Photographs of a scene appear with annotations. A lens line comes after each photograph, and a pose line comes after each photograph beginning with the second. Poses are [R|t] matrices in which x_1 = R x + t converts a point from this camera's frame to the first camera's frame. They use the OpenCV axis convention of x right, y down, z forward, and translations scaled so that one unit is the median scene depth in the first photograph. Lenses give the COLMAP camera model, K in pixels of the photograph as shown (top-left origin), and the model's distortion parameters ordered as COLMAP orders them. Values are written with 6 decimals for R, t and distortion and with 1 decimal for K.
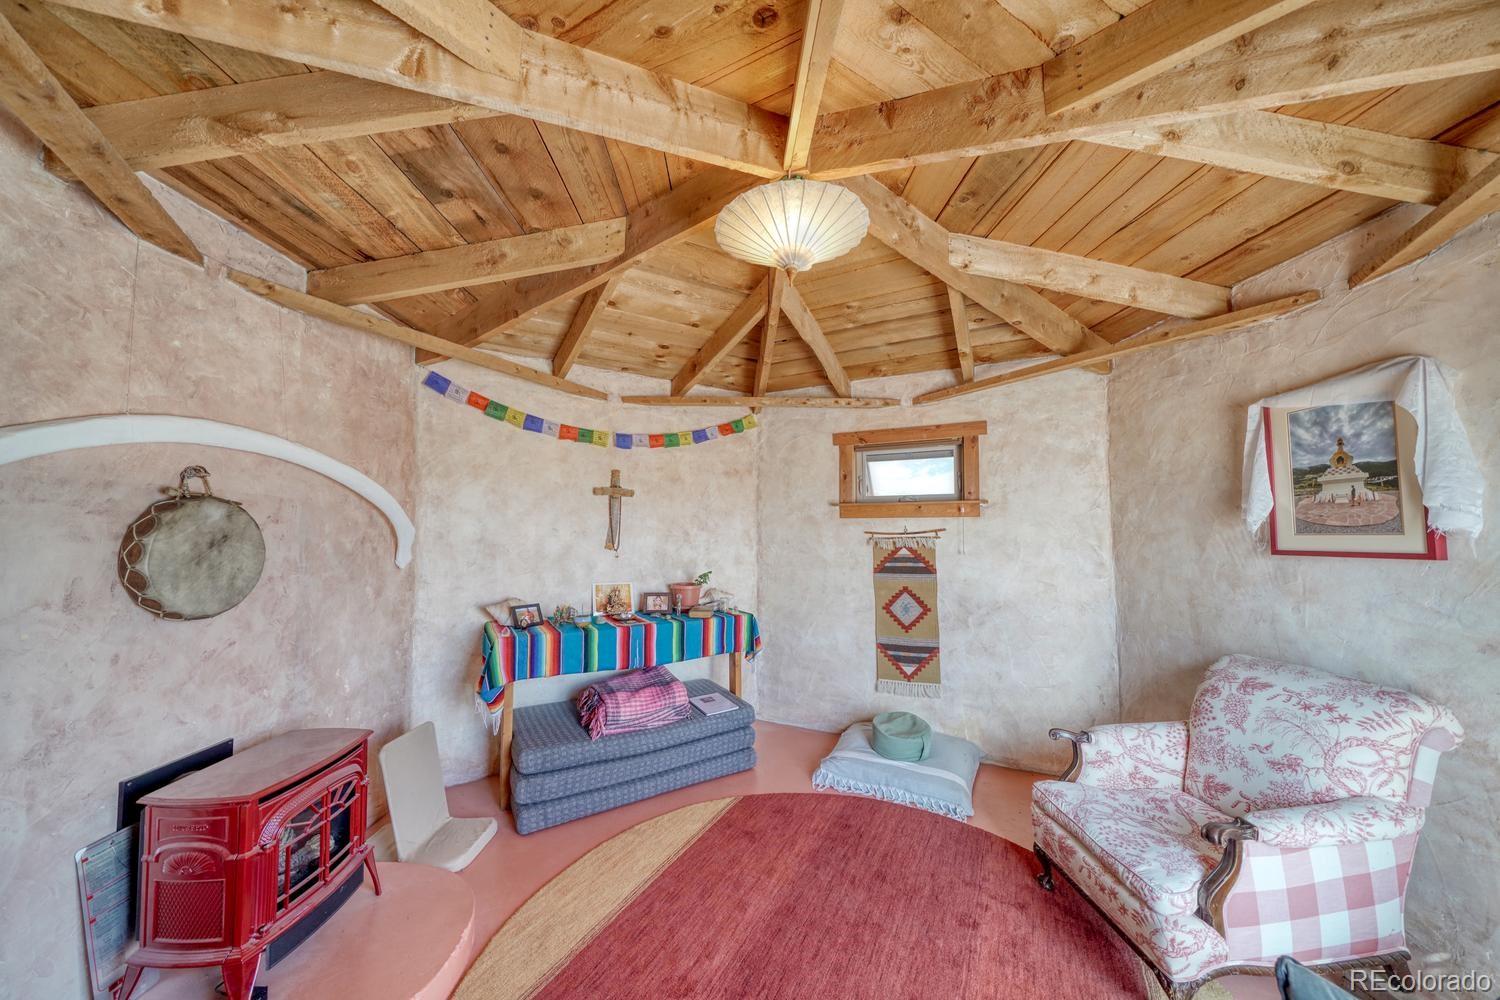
lens RADIAL K [[523.8, 0, 748.9], [0, 523.8, 481.3], [0, 0, 1]] dist [-0.000165, 0.000015]
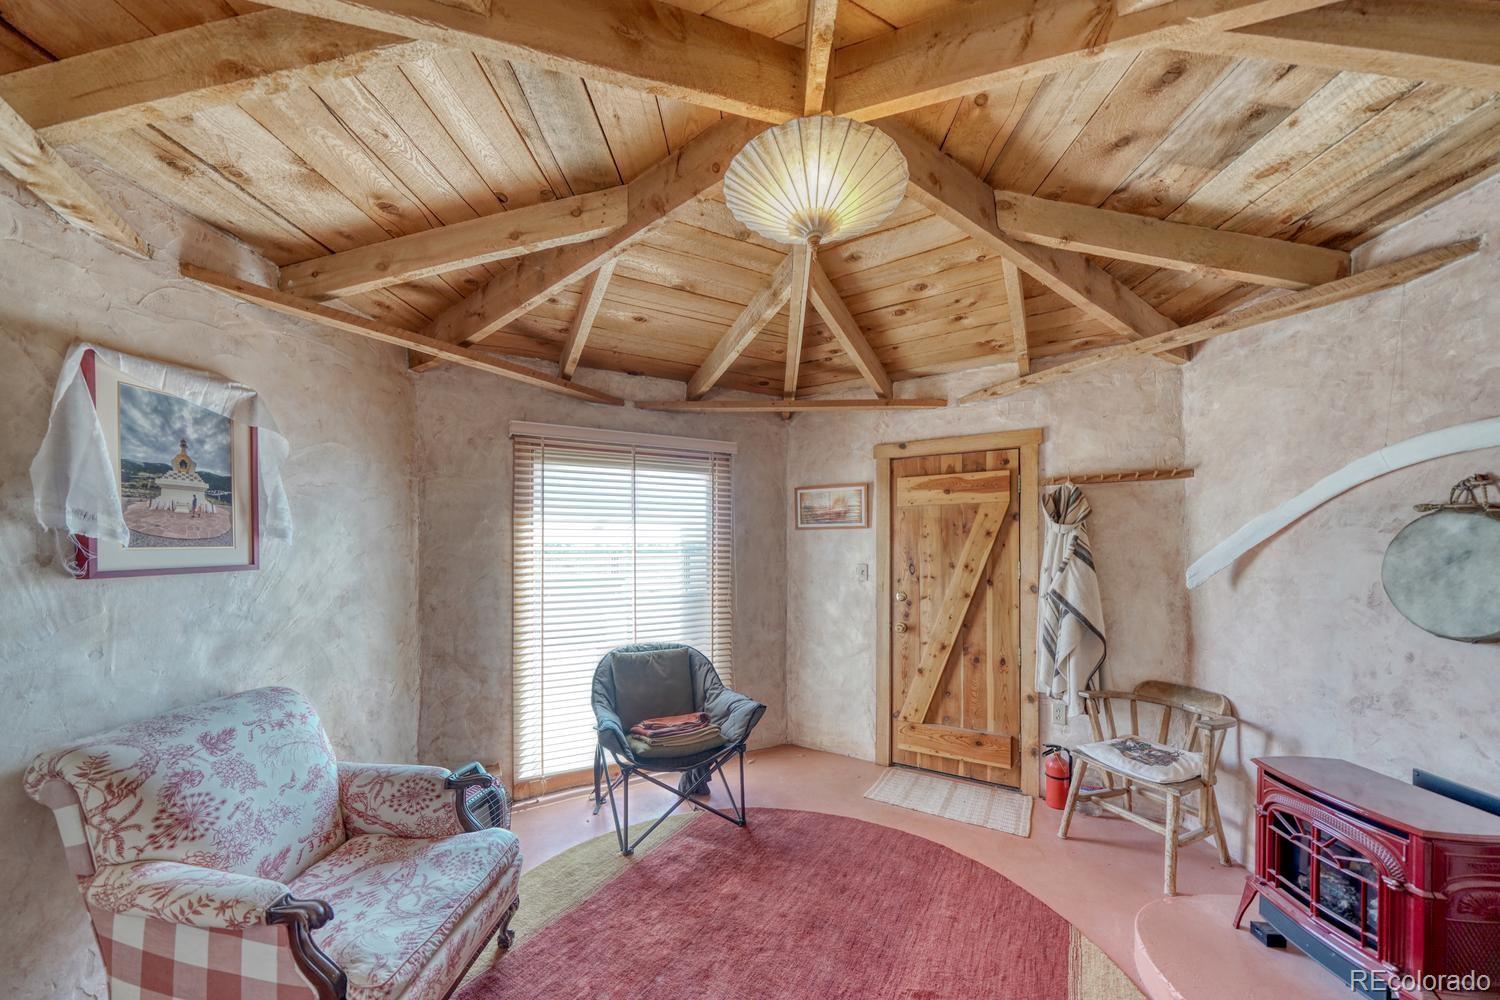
lens RADIAL K [[539.5, 0, 749.8], [0, 539.5, 548.6], [0, 0, 1]] dist [0.000370, 0.000239]
pose [[-0.997755, -0.001432, 0.066960, 0.123826], [-0.007658, 0.995654, -0.092818, 0.181948], [-0.066536, -0.093123, -0.993429, 1.865745]]
